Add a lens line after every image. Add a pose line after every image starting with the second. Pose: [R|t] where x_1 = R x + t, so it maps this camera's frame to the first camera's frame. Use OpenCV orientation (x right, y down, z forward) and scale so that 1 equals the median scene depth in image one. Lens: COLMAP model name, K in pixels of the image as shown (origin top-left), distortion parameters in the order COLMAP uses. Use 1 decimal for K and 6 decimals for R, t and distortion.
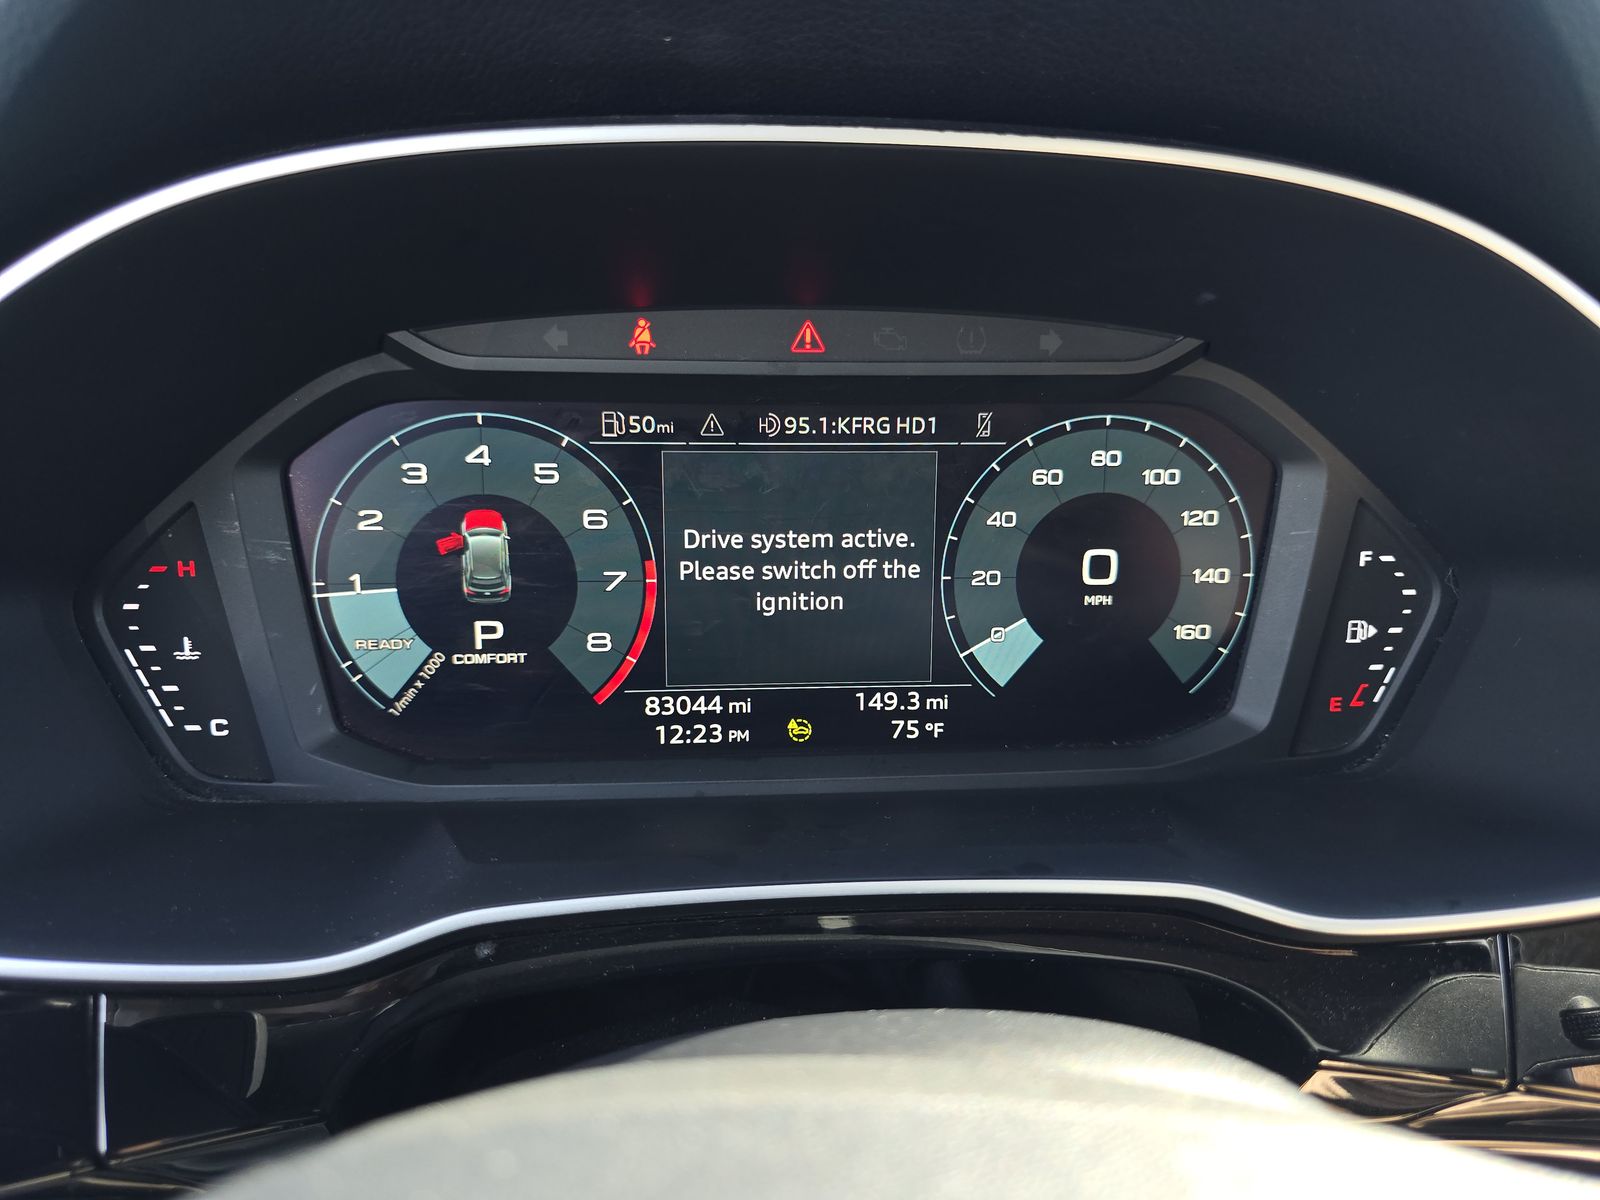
lens RADIAL K [[1079.8, 0, 791.8], [0, 1079.8, 594.0], [0, 0, 1]] dist [0.009336, -0.017931]
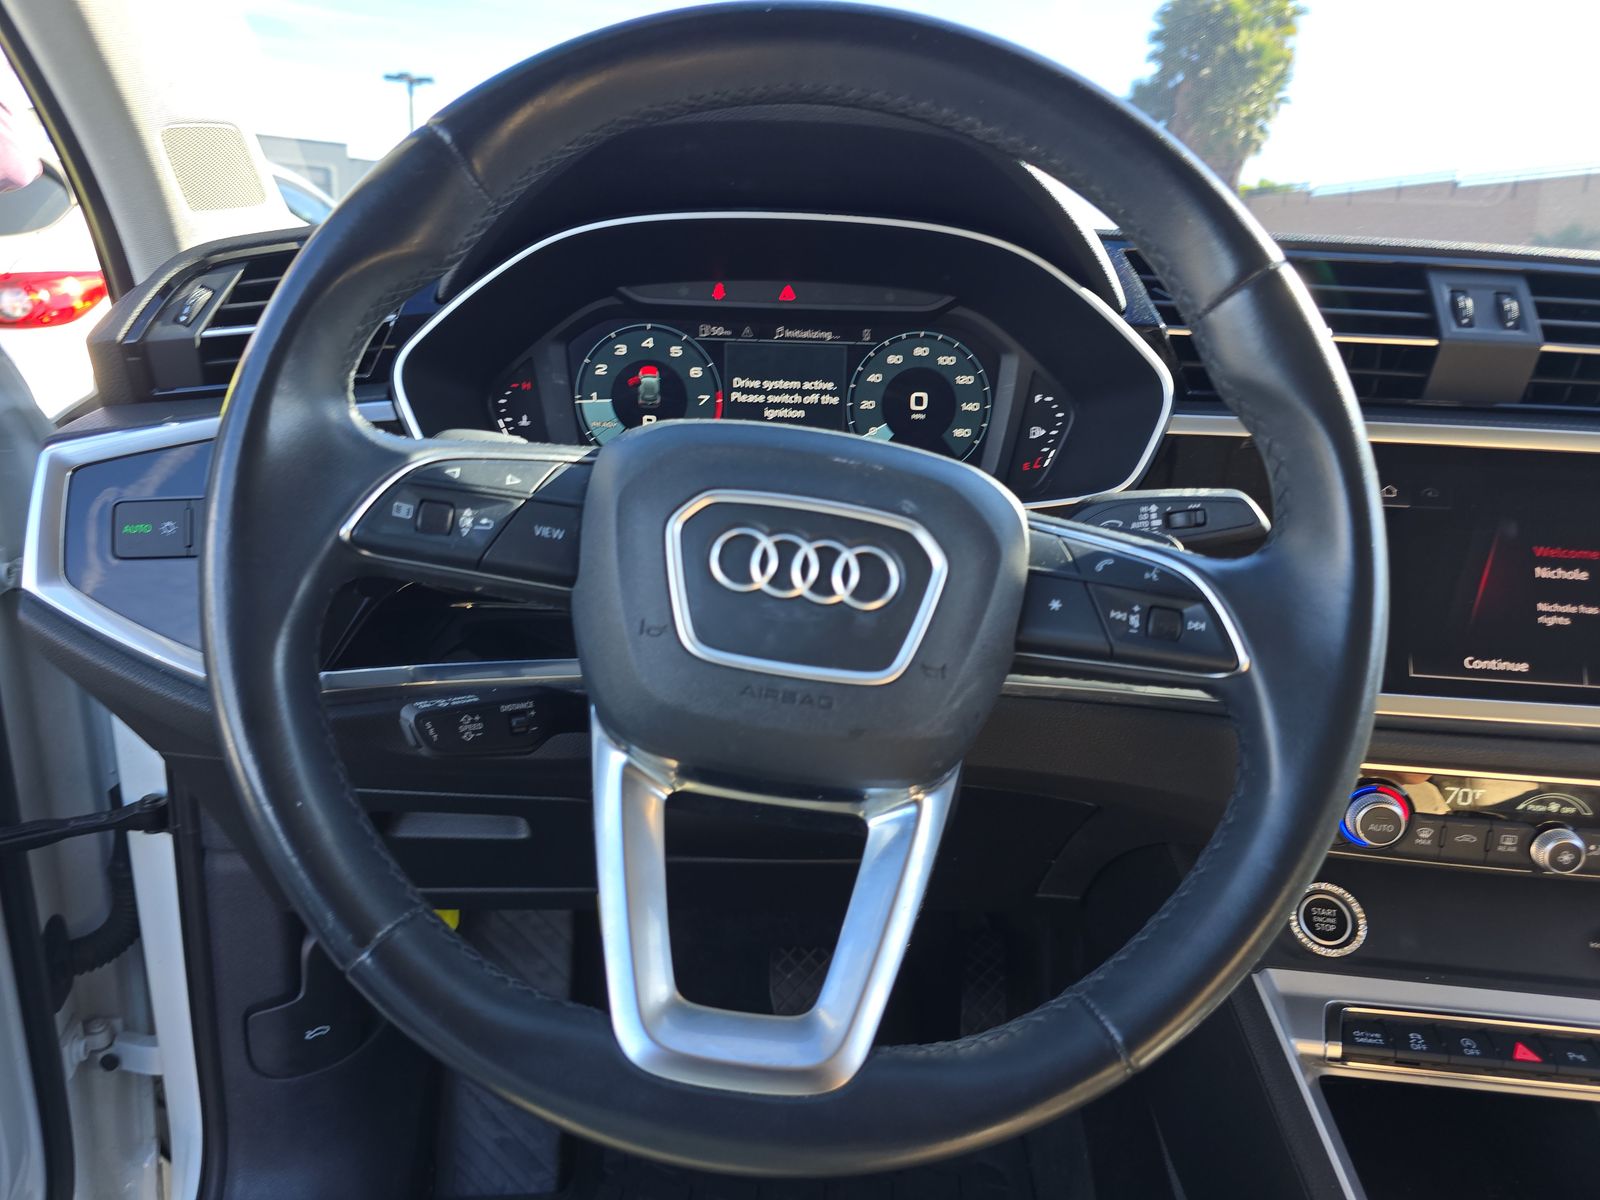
lens RADIAL K [[1079.8, 0, 800.5], [0, 1079.8, 598.3], [0, 0, 1]] dist [0.009336, -0.017931]
pose [[0.999011, 0.024635, -0.037007, 0.135721], [-0.025340, 0.999504, -0.018707, 0.440889], [0.036528, 0.019626, 0.999140, -1.261003]]
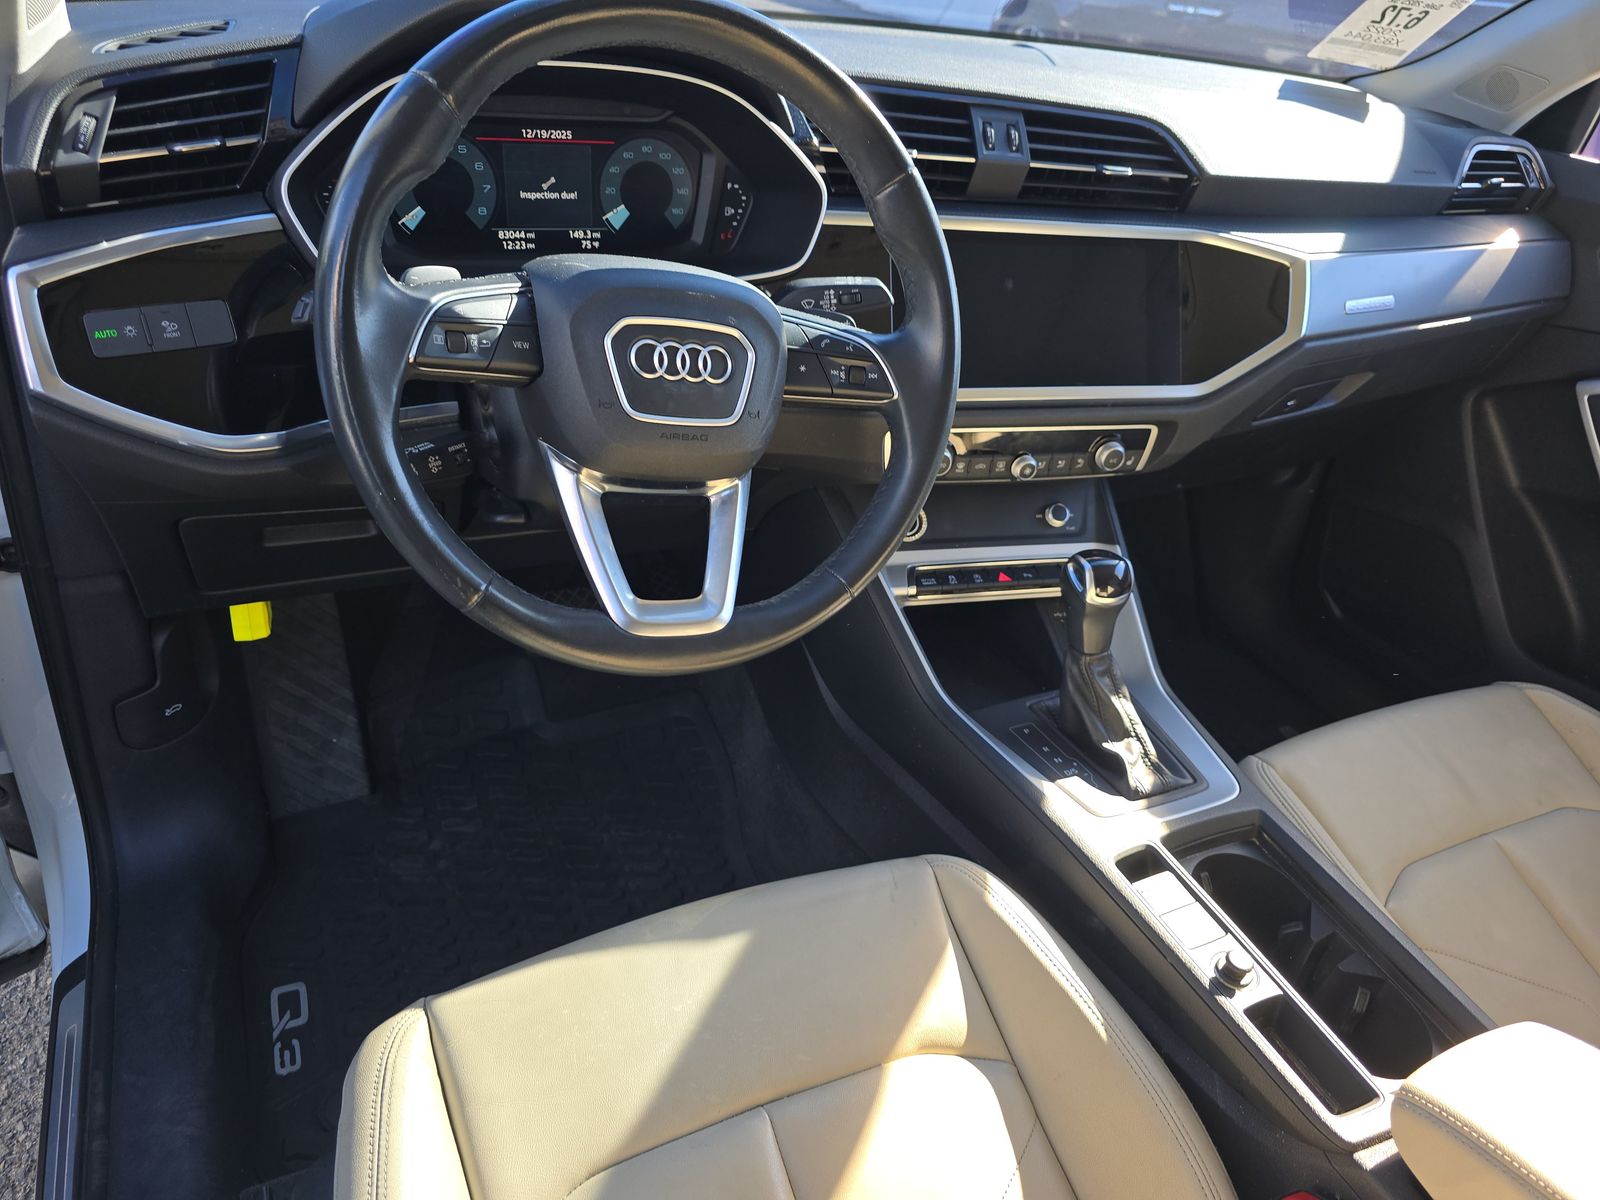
lens RADIAL K [[1079.8, 0, 801.8], [0, 1079.8, 610.2], [0, 0, 1]] dist [0.009336, -0.017931]
pose [[0.927537, -0.118730, 0.354371, -0.544292], [0.005392, 0.952348, 0.304966, 0.187036], [-0.373693, -0.280956, 0.883978, -2.244679]]
